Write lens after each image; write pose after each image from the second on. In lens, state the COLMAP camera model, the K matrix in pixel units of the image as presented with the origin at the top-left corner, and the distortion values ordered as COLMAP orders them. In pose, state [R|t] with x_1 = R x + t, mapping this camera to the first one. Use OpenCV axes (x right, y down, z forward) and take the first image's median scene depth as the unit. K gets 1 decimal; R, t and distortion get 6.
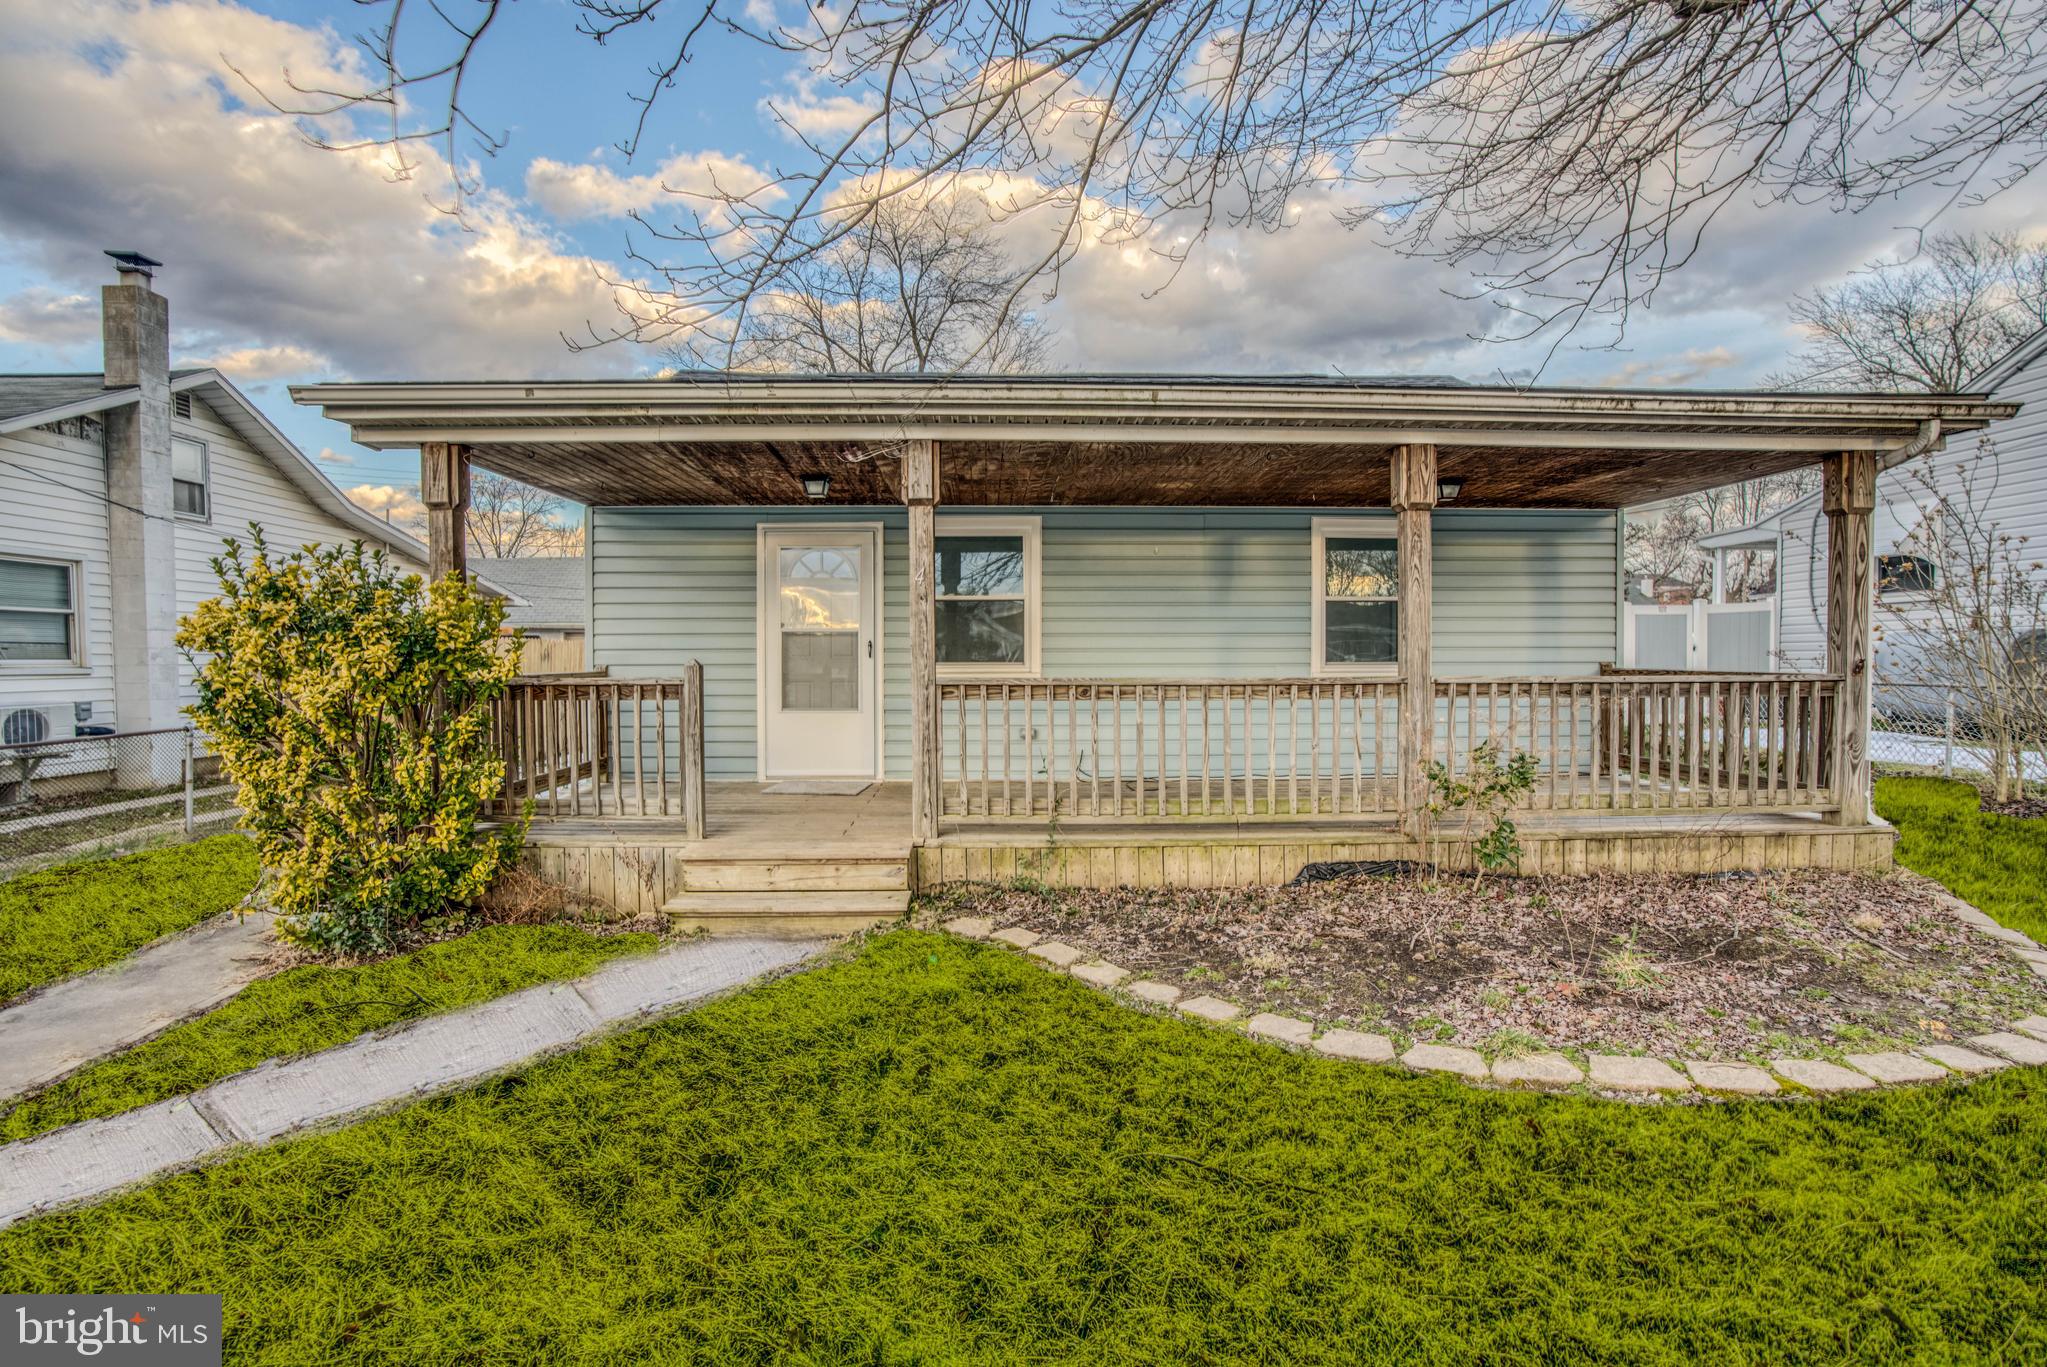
lens RADIAL K [[936.5, 0, 1025.7], [0, 936.5, 679.8], [0, 0, 1]] dist [-0.039594, 0.010449]
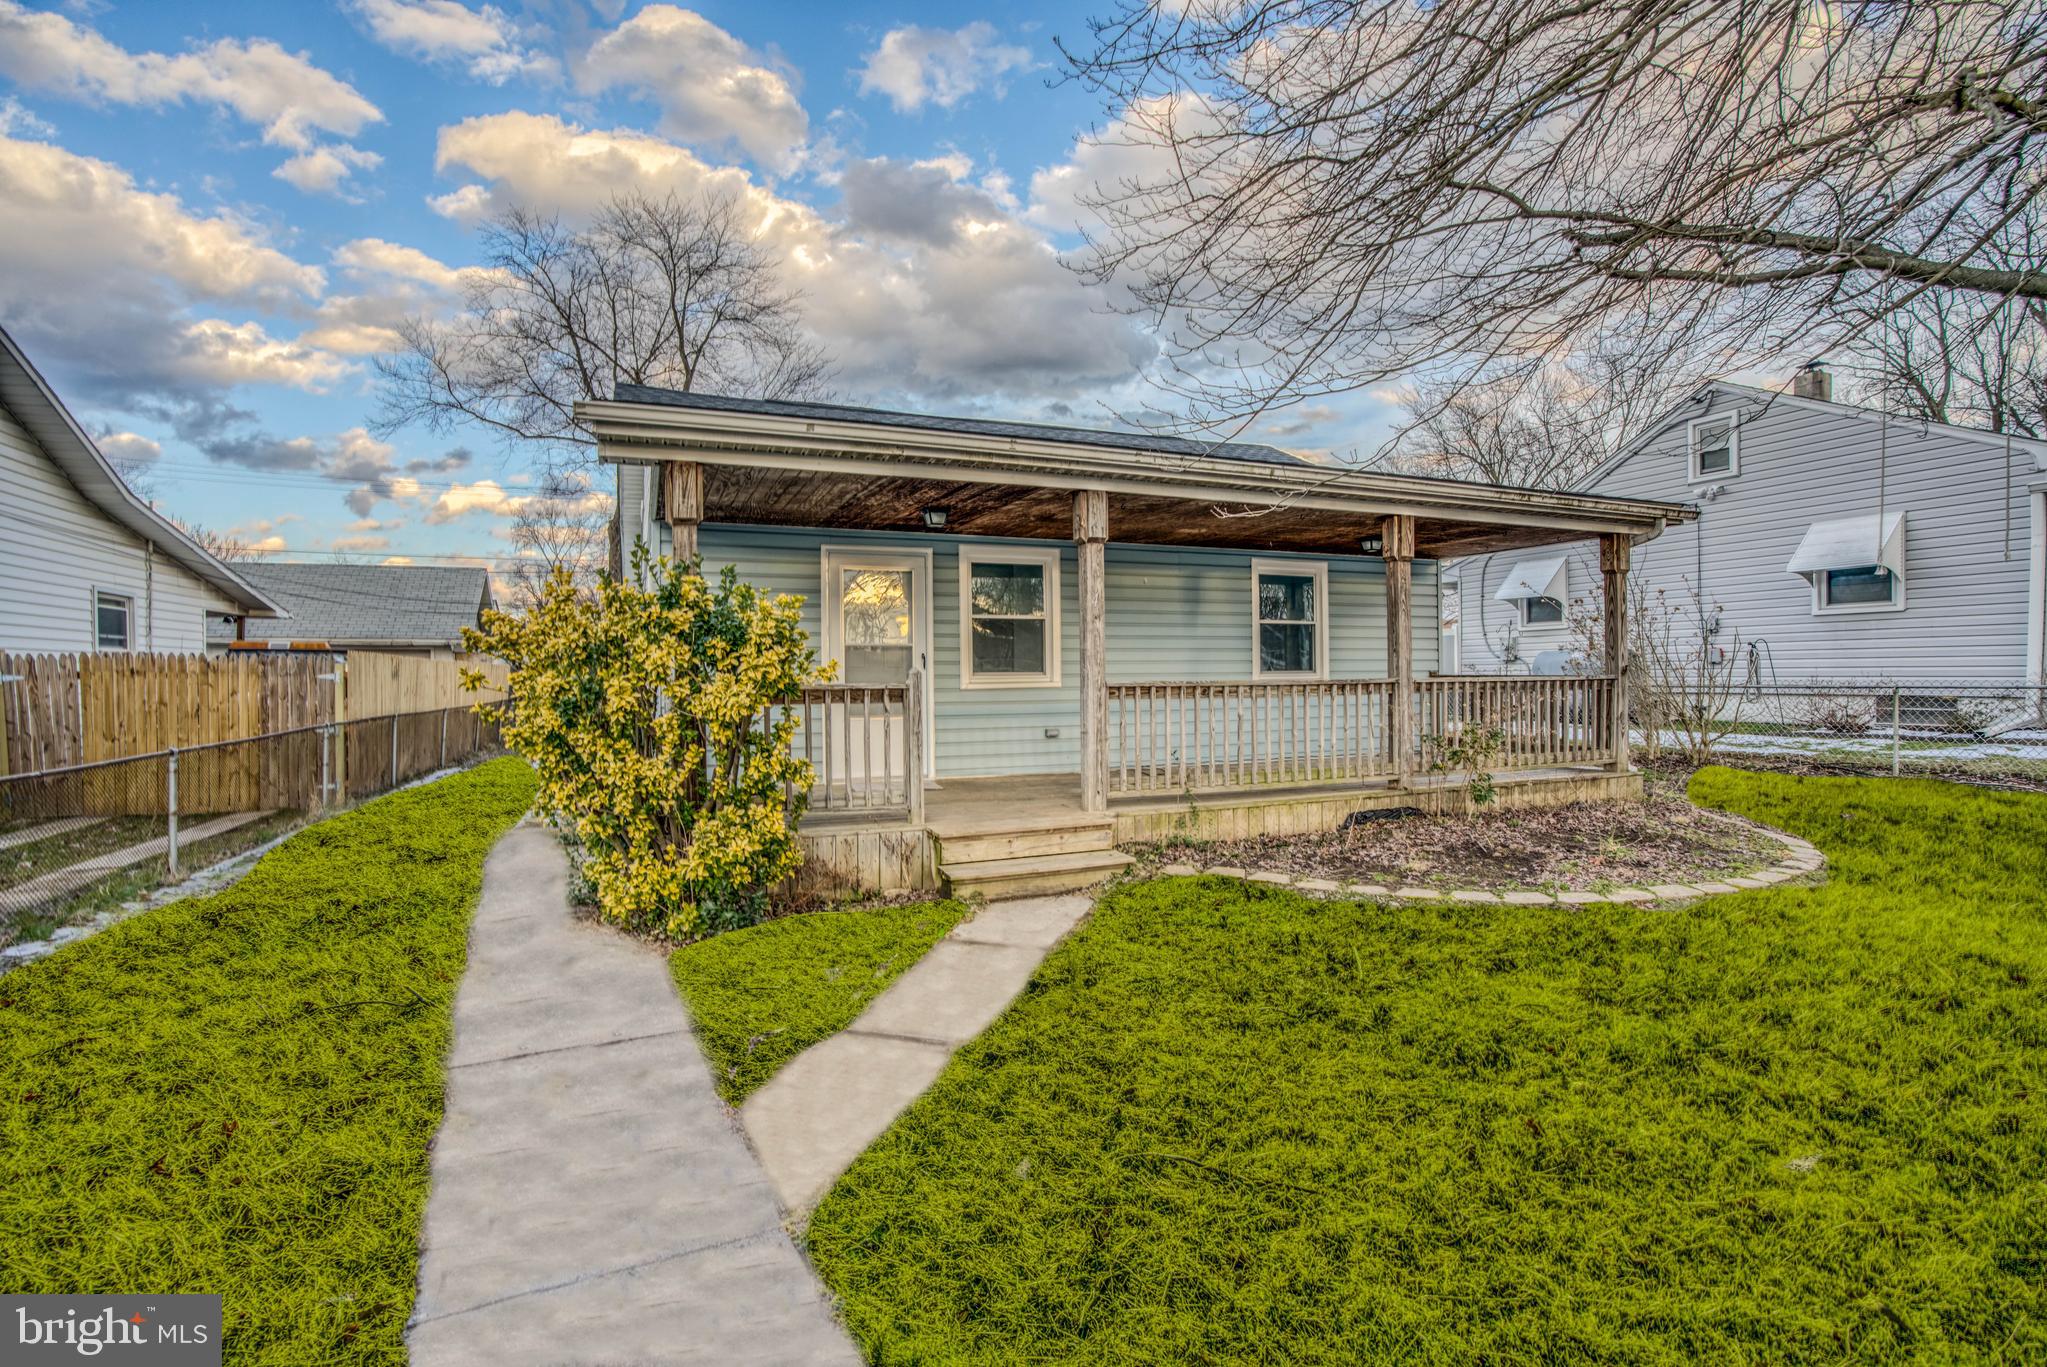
lens RADIAL K [[936.5, 0, 1022.0], [0, 936.5, 674.5], [0, 0, 1]] dist [-0.039594, 0.010449]
pose [[0.936708, -0.005464, 0.350068, -0.620231], [0.015428, 0.999551, -0.025682, 0.018769], [-0.349771, 0.029458, 0.936372, -0.125457]]
